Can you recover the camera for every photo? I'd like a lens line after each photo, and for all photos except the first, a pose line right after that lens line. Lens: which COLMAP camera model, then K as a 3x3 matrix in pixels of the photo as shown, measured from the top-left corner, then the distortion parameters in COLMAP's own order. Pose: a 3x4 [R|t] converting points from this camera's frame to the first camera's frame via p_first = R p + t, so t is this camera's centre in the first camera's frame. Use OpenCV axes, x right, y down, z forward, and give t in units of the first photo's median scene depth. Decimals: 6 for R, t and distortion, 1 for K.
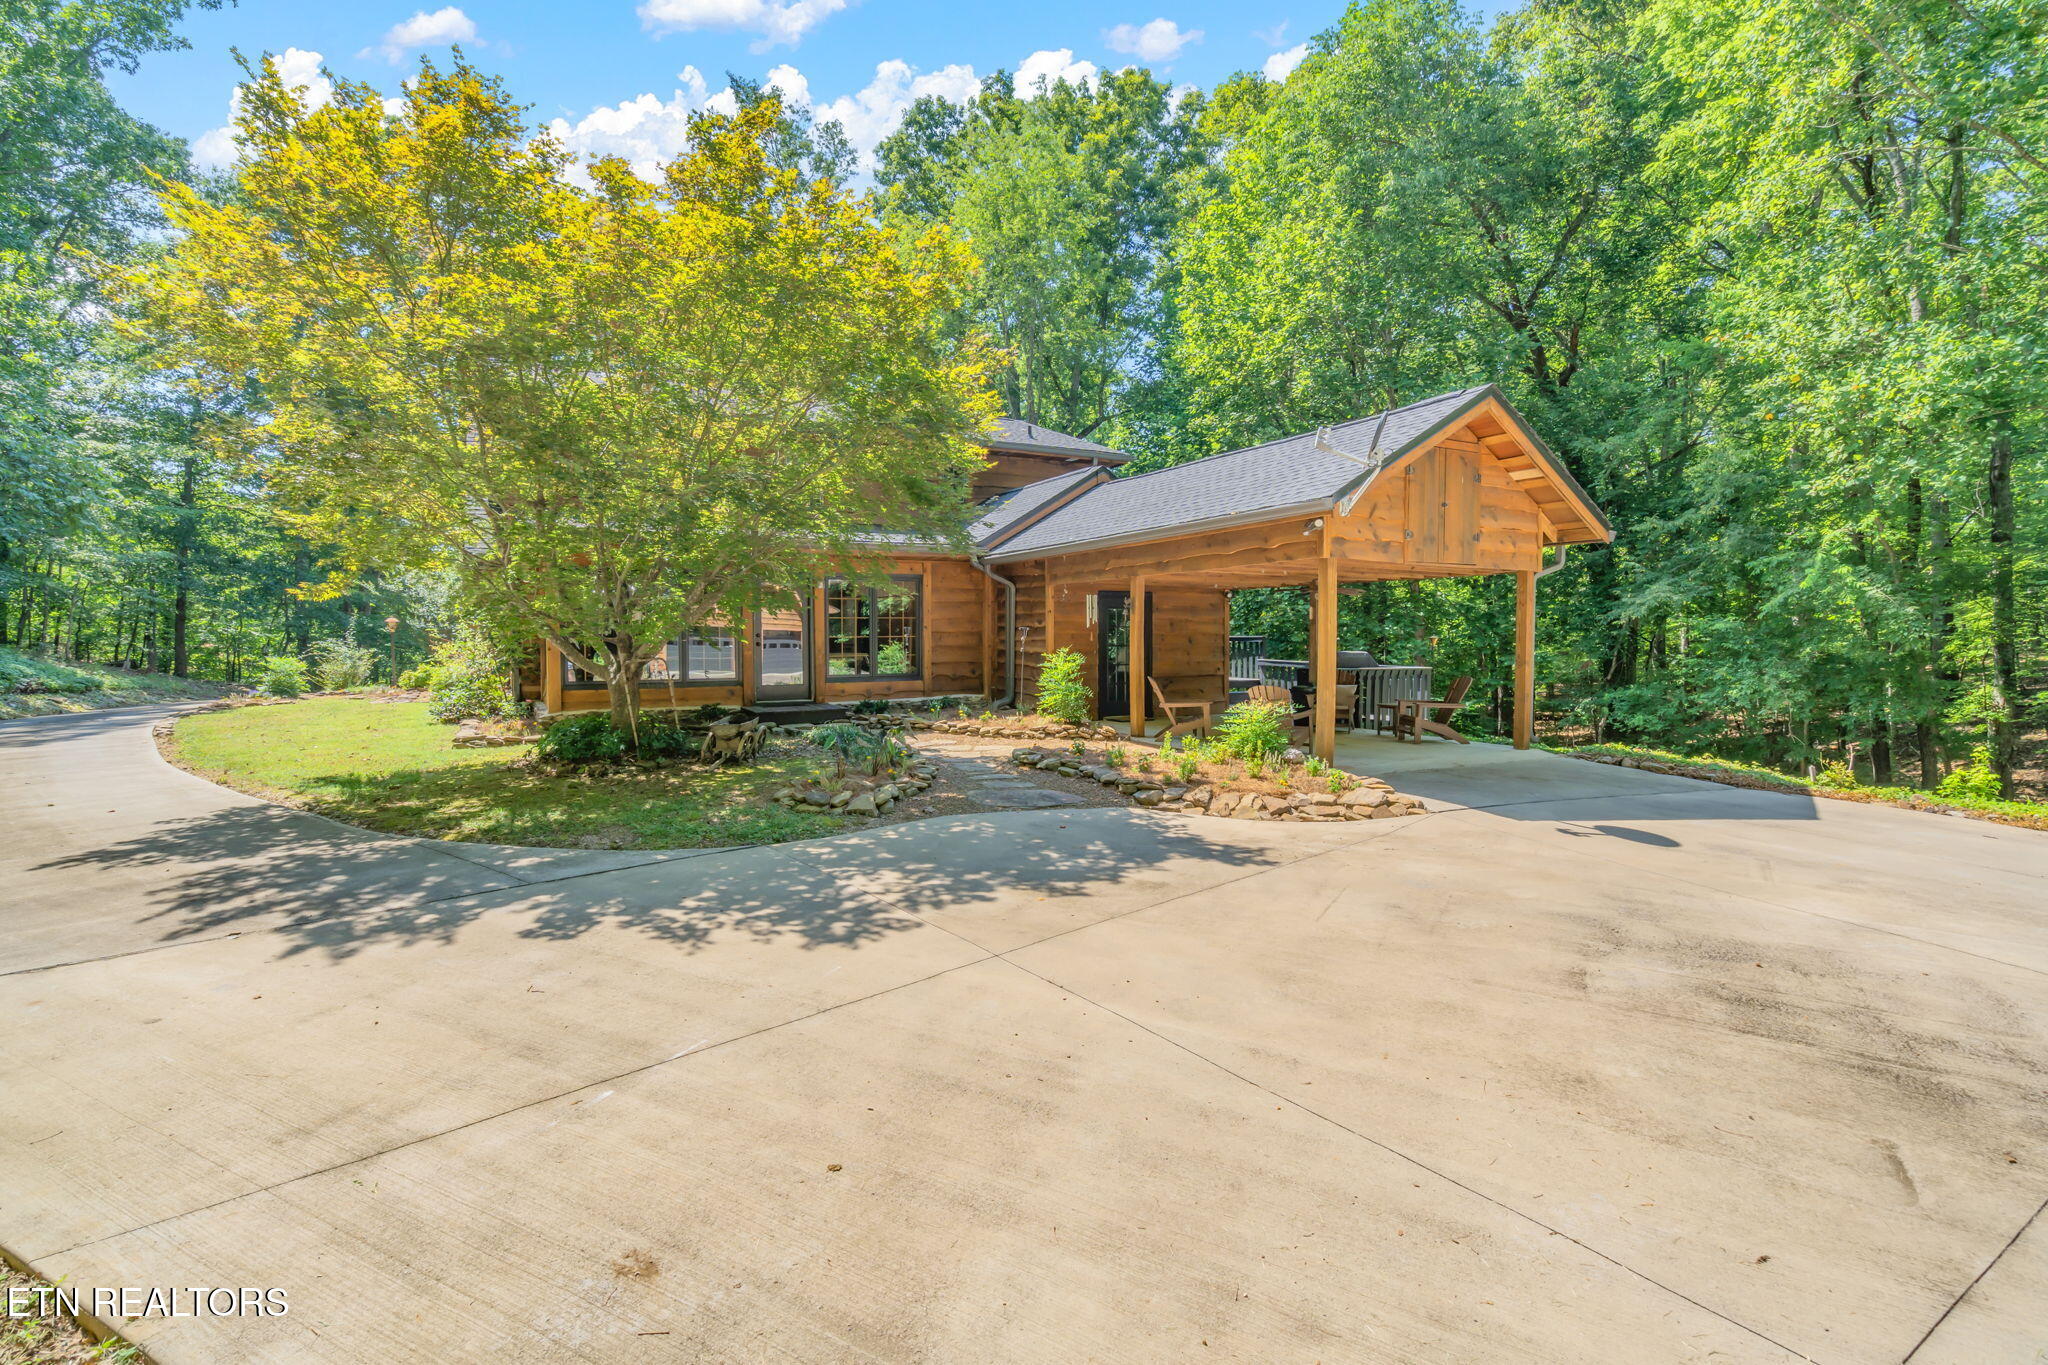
lens RADIAL K [[929.7, 0, 1025.9], [0, 929.7, 669.7], [0, 0, 1]] dist [-0.002551, 0.000125]
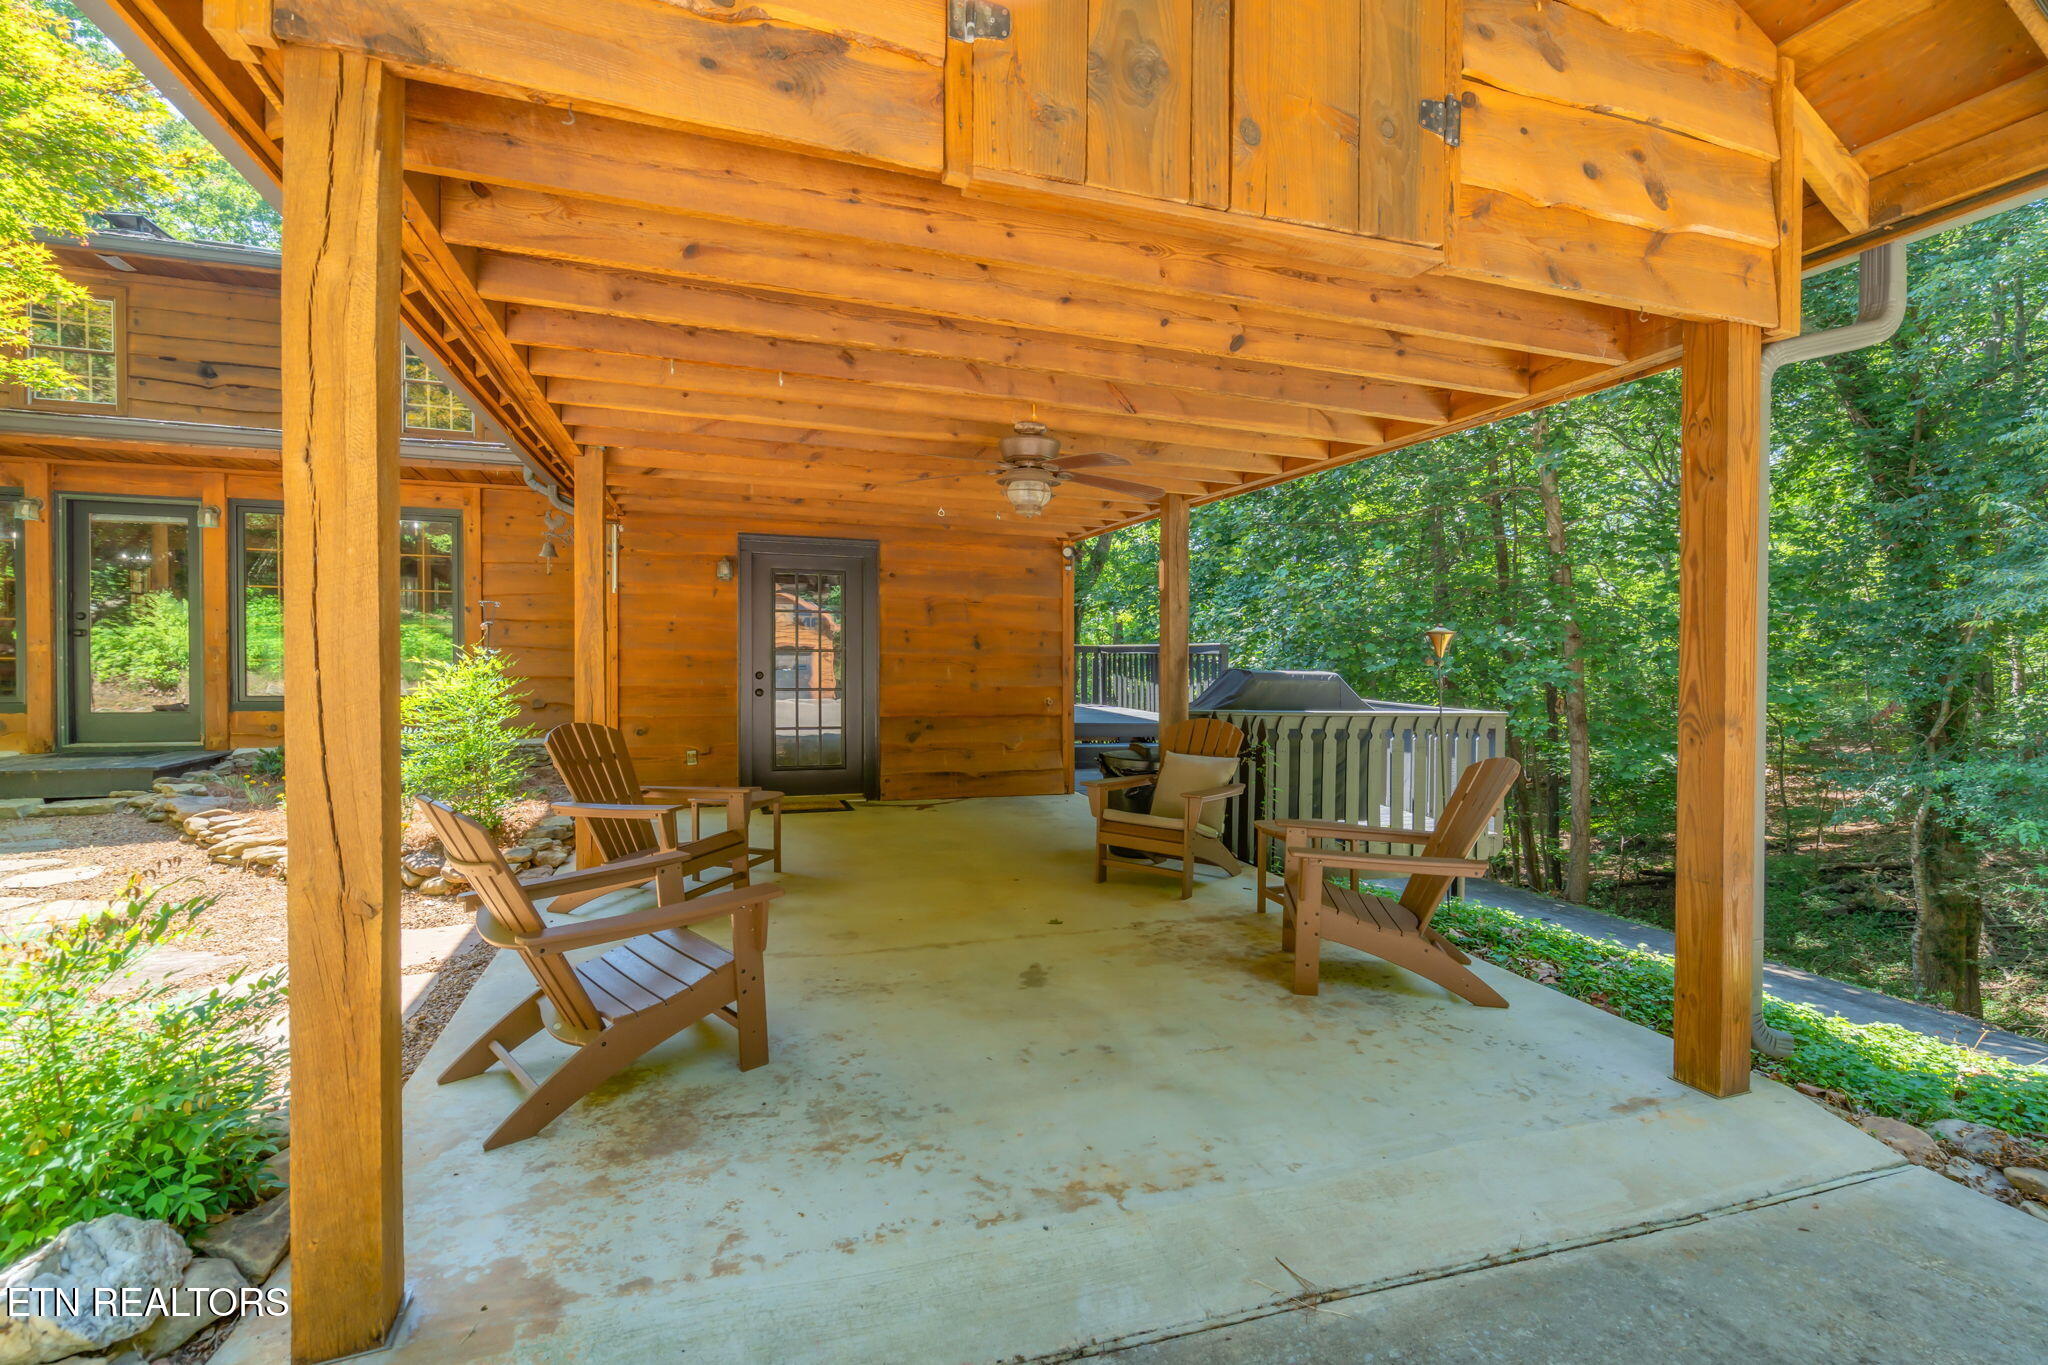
lens RADIAL K [[929.7, 0, 1025.9], [0, 929.7, 669.7], [0, 0, 1]] dist [-0.002551, 0.000125]
pose [[0.982840, 0.014817, -0.183866, 0.301248], [-0.019706, 0.999498, -0.024793, -0.007849], [0.183406, 0.027991, 0.982639, 0.543175]]
